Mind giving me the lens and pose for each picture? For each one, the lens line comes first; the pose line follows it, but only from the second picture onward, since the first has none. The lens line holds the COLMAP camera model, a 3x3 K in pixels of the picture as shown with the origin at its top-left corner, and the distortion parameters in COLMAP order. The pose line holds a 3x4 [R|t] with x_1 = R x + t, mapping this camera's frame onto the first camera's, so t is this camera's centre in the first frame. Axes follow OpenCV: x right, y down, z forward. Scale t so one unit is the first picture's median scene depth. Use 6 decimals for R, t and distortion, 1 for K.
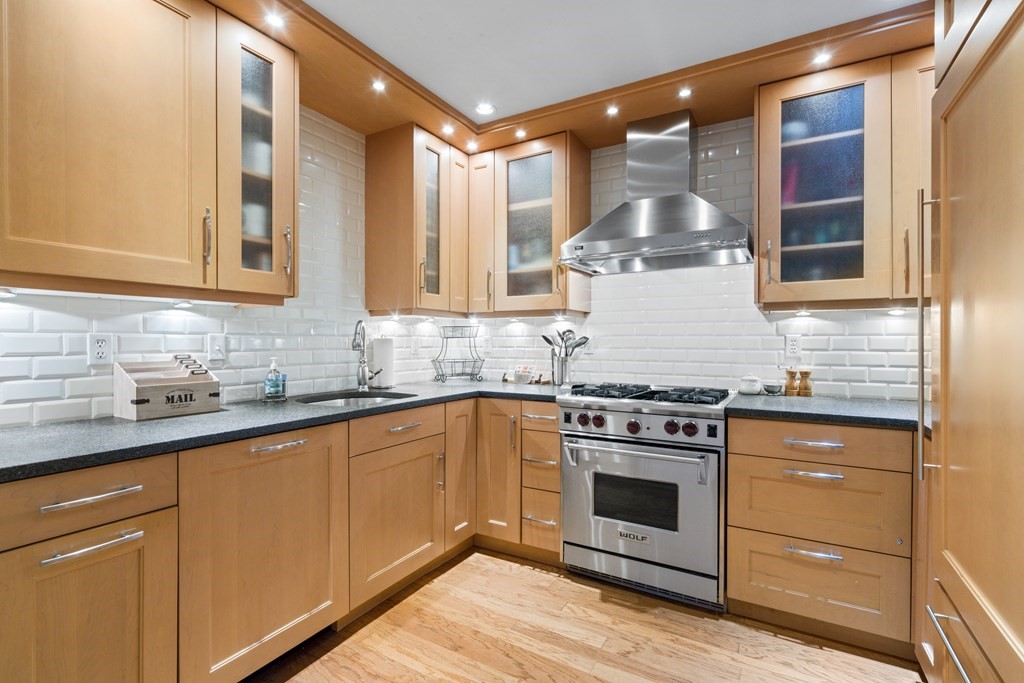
lens RADIAL K [[468.8, 0, 514.3], [0, 468.8, 345.6], [0, 0, 1]] dist [-0.000319, 0.000745]
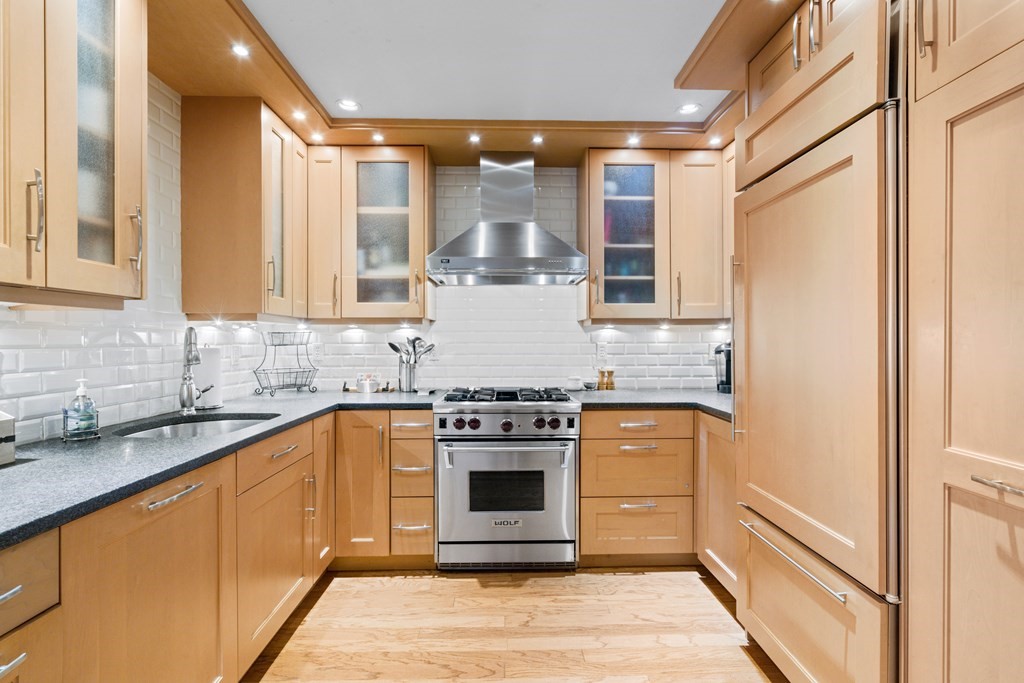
lens RADIAL K [[460.8, 0, 513.6], [0, 460.8, 343.9], [0, 0, 1]] dist [-0.002503, 0.000166]
pose [[0.852993, -0.006425, 0.521883, -0.298419], [0.007447, 0.999972, 0.000139, -0.023161], [-0.521869, 0.003768, 0.853017, 0.040611]]
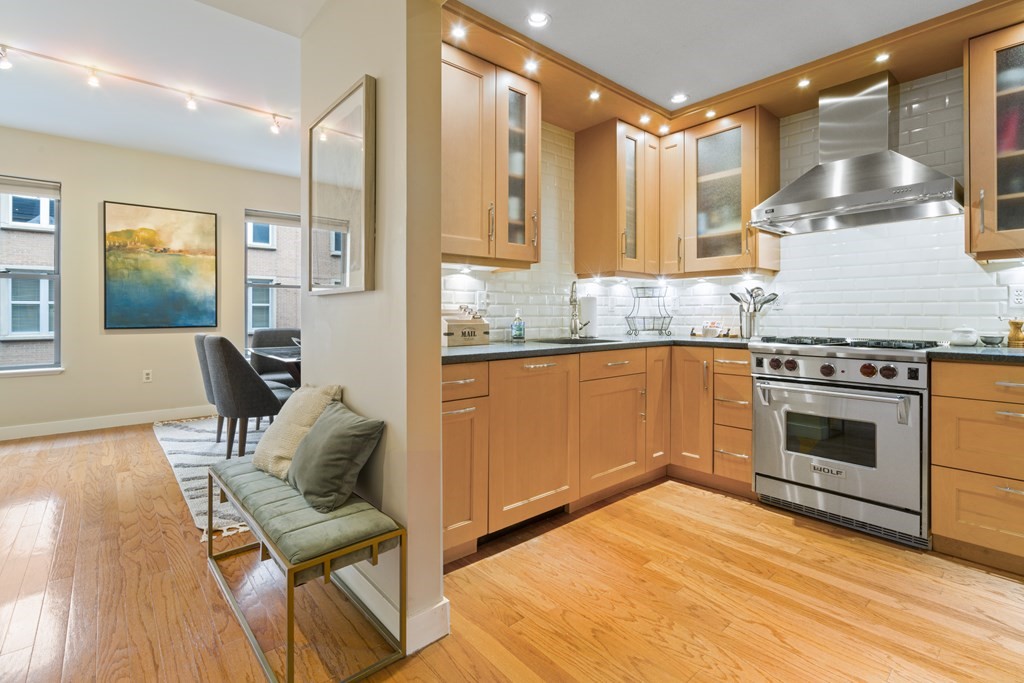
lens RADIAL K [[474.1, 0, 515.7], [0, 474.1, 315.2], [0, 0, 1]] dist [-0.000967, 0.000292]
pose [[0.945732, -0.001750, -0.324942, -0.072349], [-0.000998, 0.999965, -0.008289, 0.052031], [0.324945, 0.008164, 0.945698, -0.276297]]
